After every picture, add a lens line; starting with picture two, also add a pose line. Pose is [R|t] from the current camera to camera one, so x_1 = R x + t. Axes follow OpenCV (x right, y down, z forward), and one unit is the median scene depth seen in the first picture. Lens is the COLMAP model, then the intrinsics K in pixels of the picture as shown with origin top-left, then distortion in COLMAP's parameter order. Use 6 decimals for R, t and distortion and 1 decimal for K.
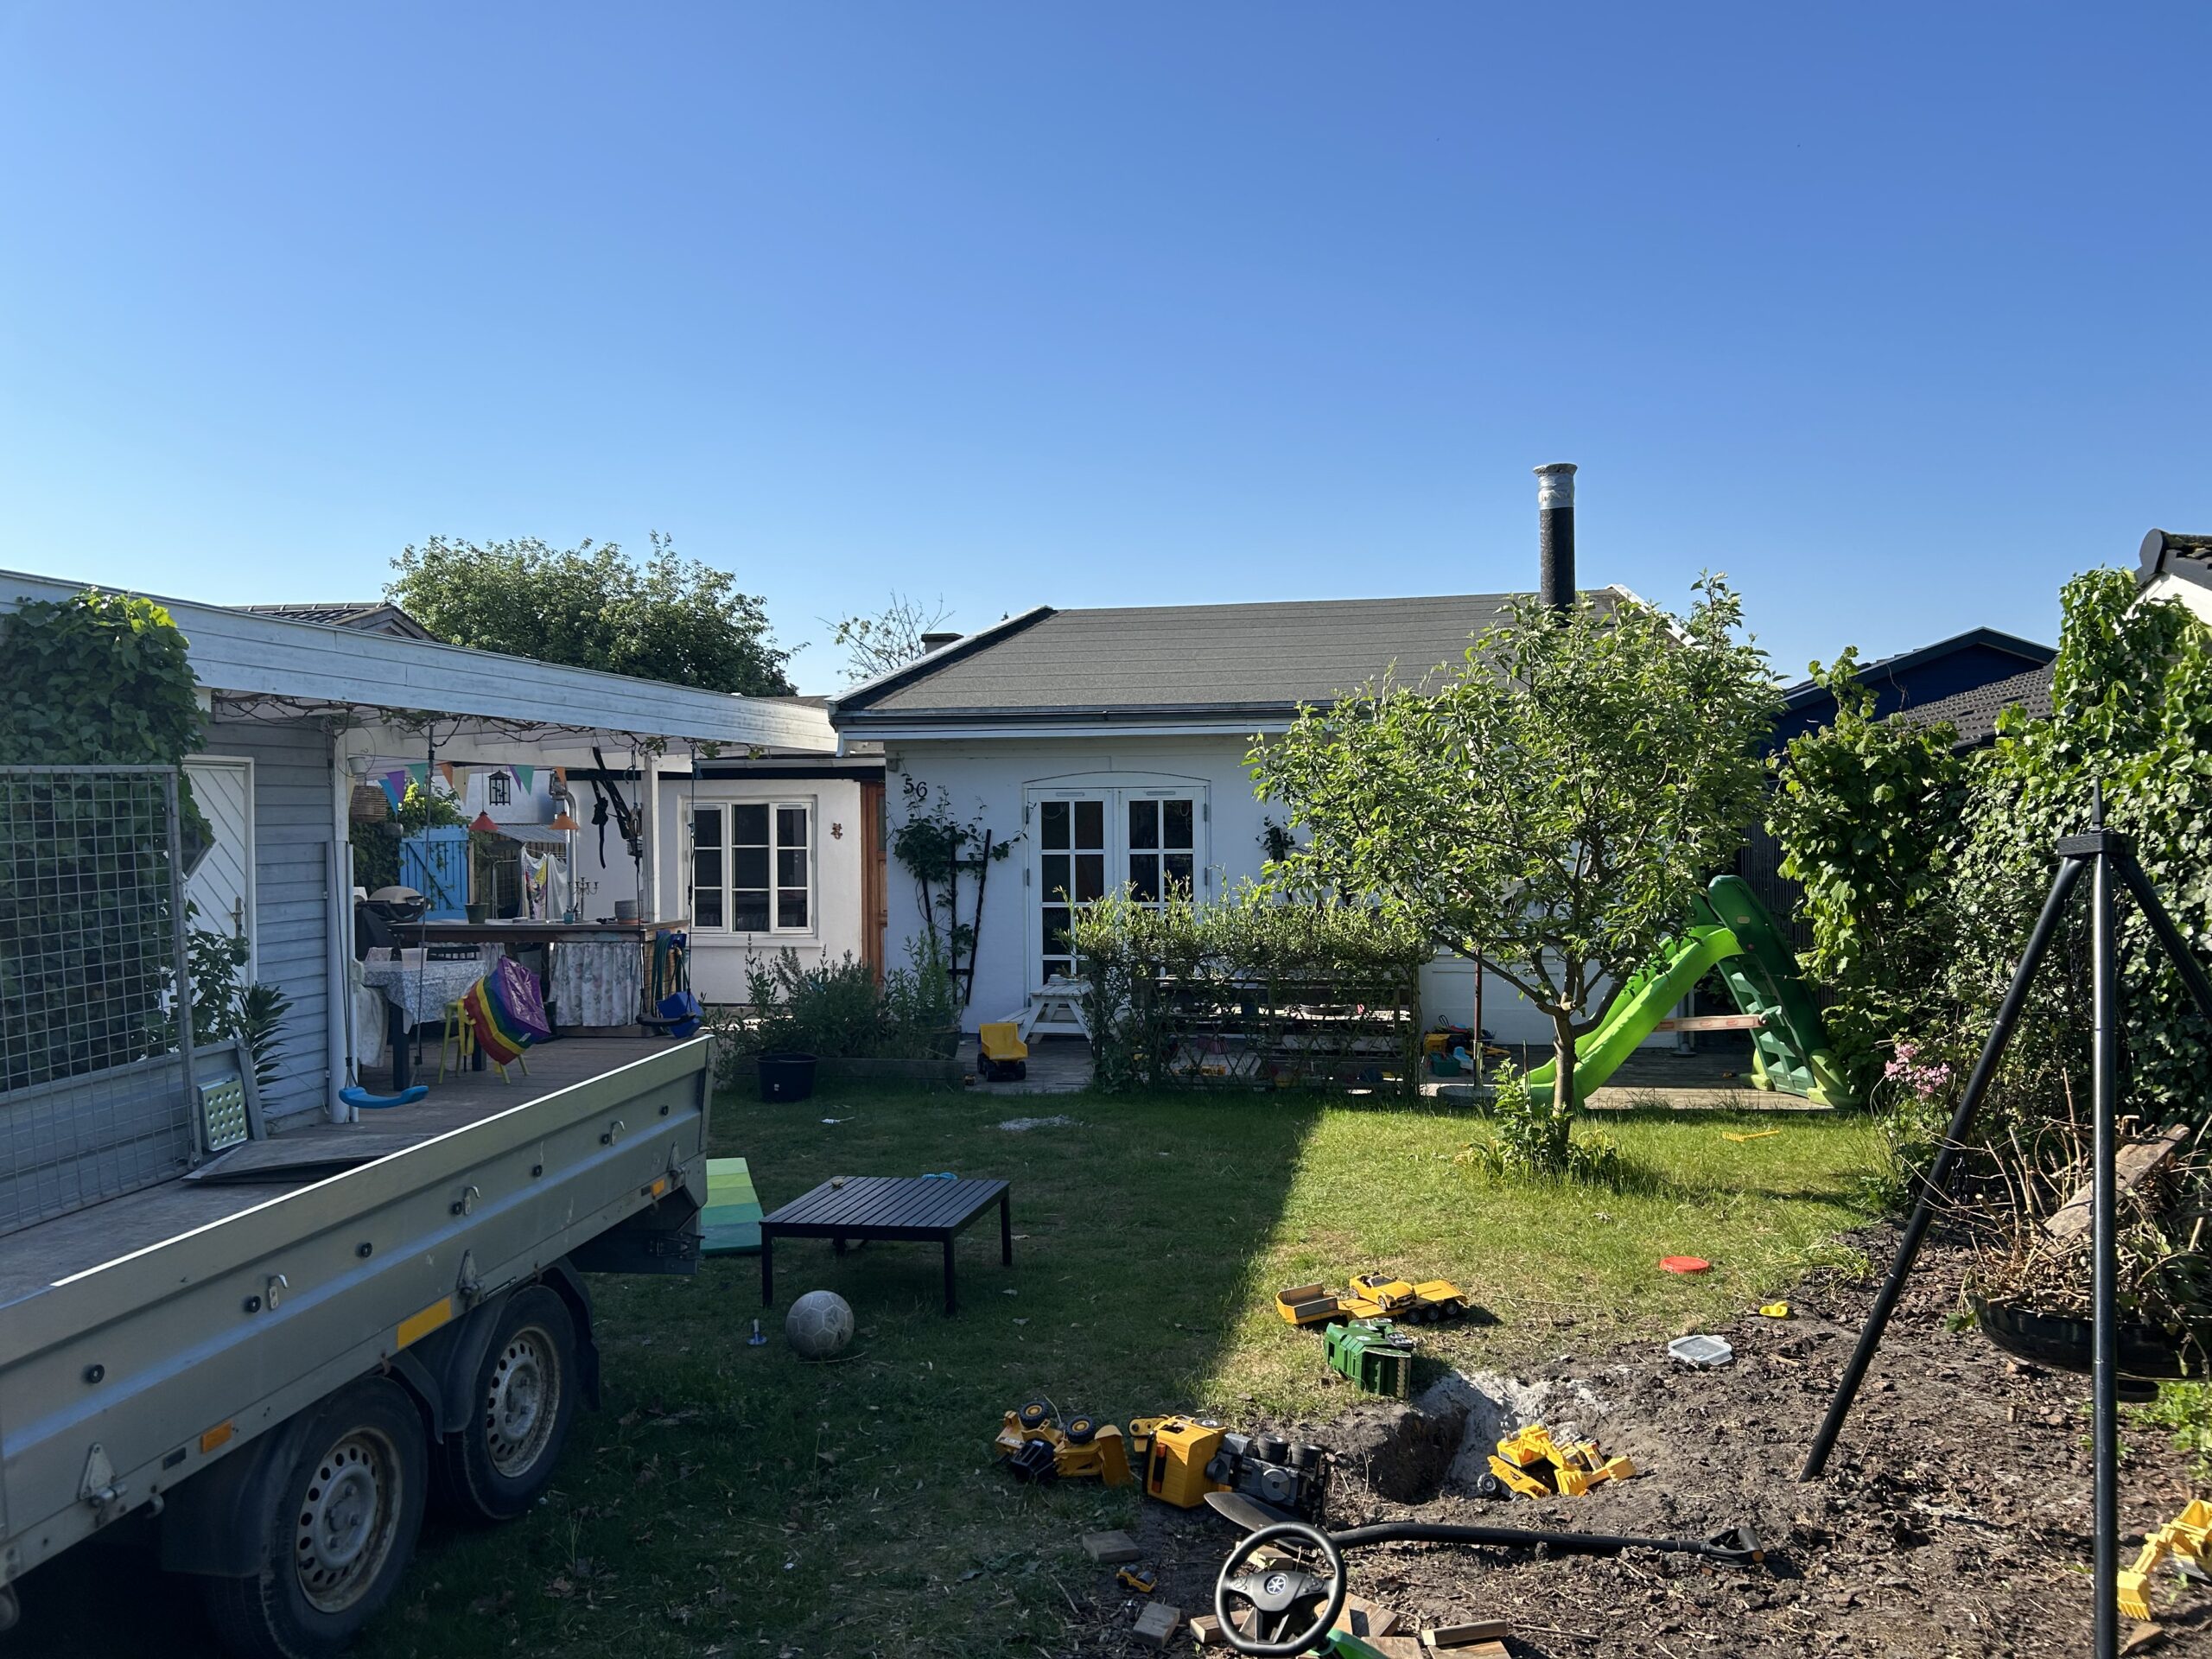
lens RADIAL K [[1702.9, 0, 1106.0], [0, 1702.9, 829.5], [0, 0, 1]] dist [0.002015, 0.000055]
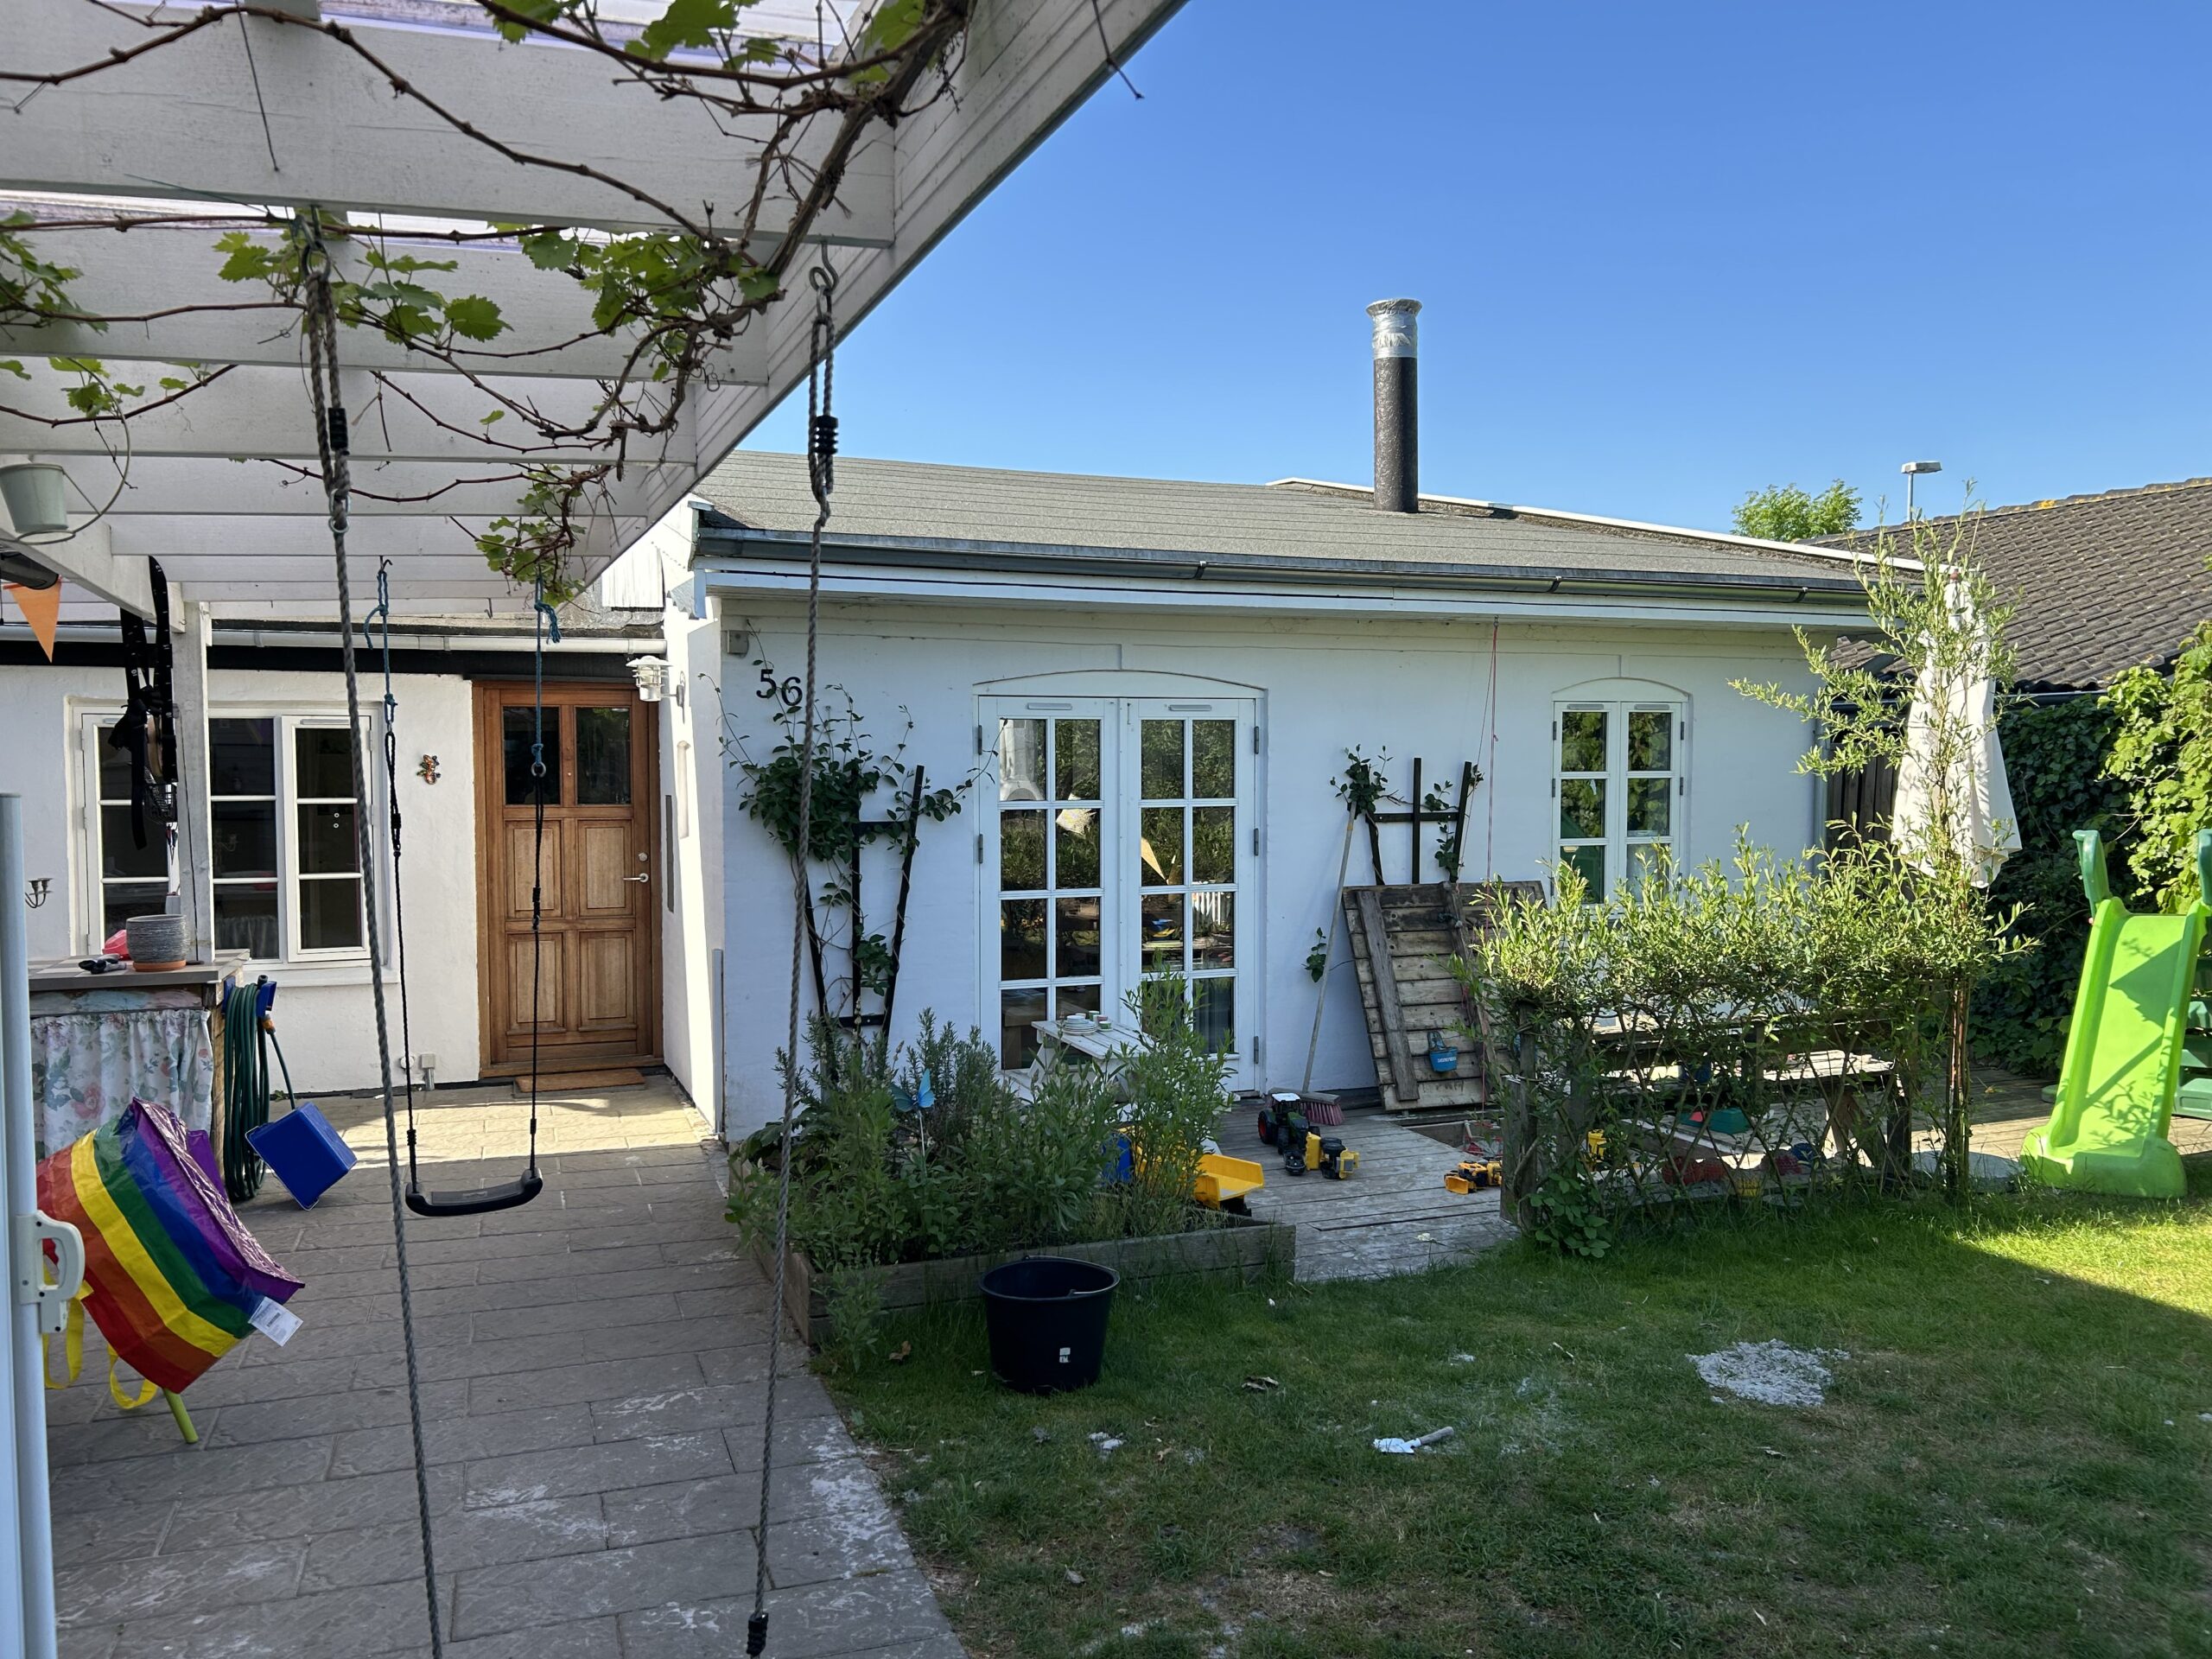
lens RADIAL K [[1702.9, 0, 1106.0], [0, 1702.9, 829.5], [0, 0, 1]] dist [0.002015, 0.000055]
pose [[0.834787, -0.015618, 0.550351, -0.326757], [-0.001250, 0.999541, 0.030262, 0.003983], [-0.550571, -0.025950, 0.834385, 0.492977]]
